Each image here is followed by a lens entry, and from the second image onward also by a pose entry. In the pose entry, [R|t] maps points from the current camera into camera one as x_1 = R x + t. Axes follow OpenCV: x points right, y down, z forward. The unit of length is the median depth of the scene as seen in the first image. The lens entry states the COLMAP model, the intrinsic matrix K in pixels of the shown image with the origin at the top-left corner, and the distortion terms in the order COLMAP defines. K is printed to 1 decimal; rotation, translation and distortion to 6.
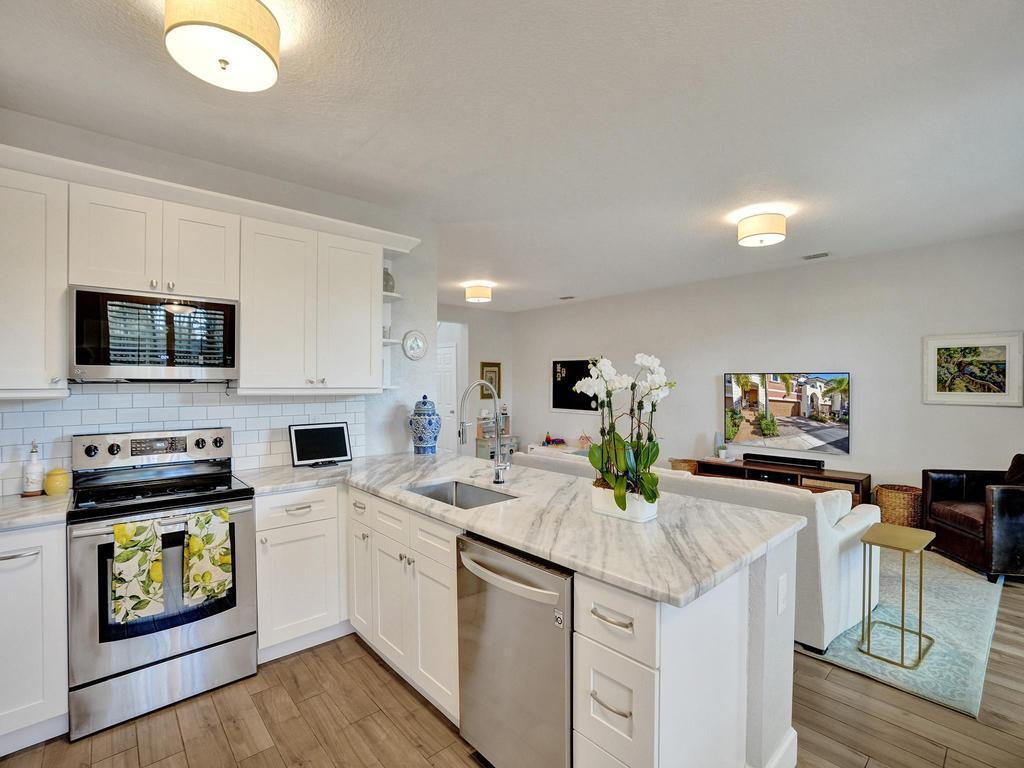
lens RADIAL K [[483.4, 0, 514.4], [0, 483.4, 383.3], [0, 0, 1]] dist [-0.053676, 0.018600]
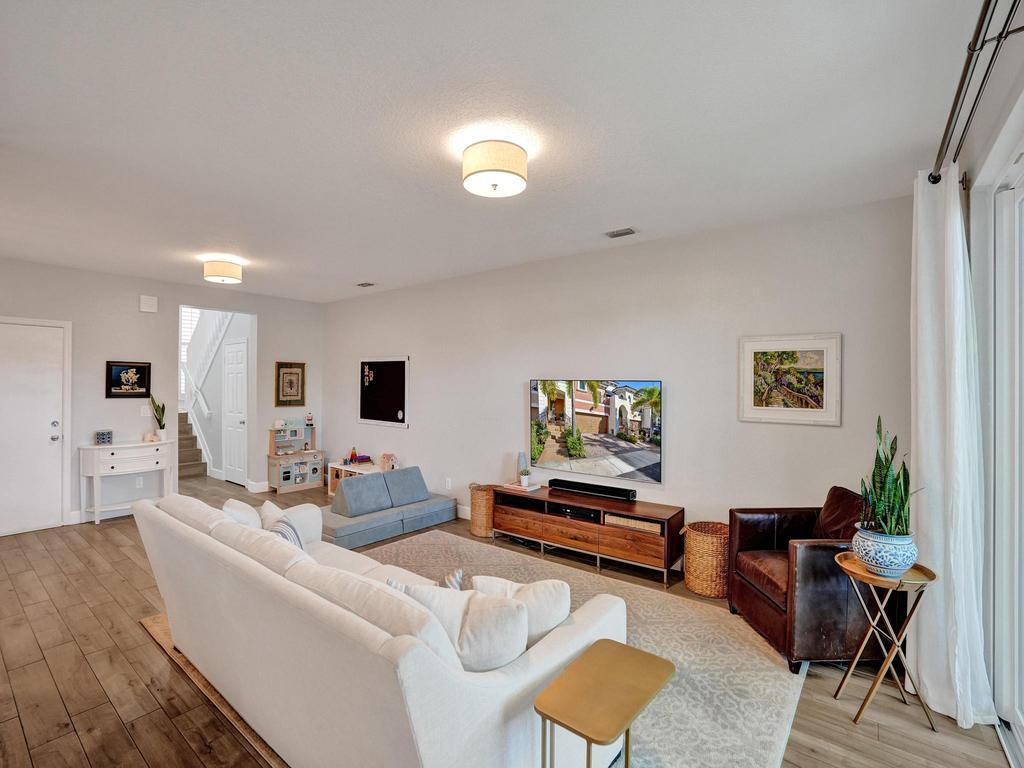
lens RADIAL K [[483.4, 0, 506.4], [0, 483.4, 380.9], [0, 0, 1]] dist [-0.053676, 0.018600]
pose [[0.986103, 0.008552, 0.165915, 0.384789], [-0.007405, 0.999944, -0.007528, -0.017031], [-0.165970, 0.006195, 0.986111, 0.291078]]
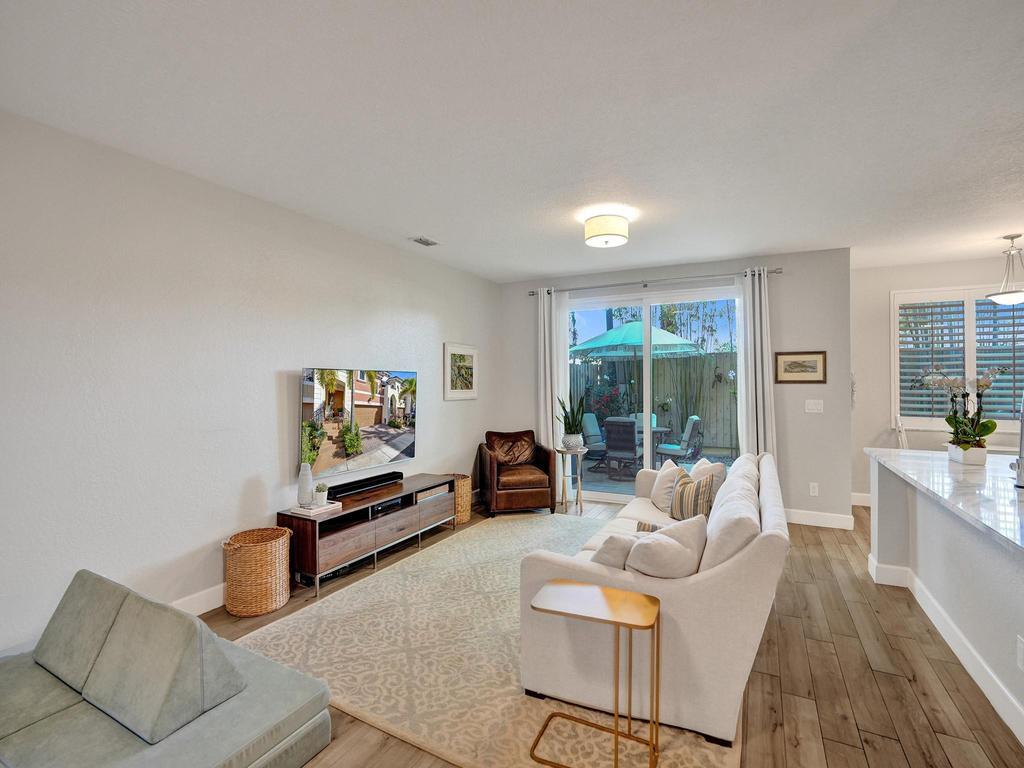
lens RADIAL K [[483.4, 0, 519.4], [0, 483.4, 375.1], [0, 0, 1]] dist [-0.053676, 0.018600]
pose [[-0.371368, 0.020815, 0.928253, -0.331824], [0.004699, 0.999778, -0.020539, 0.005473], [-0.928474, -0.003266, -0.371383, 1.418765]]
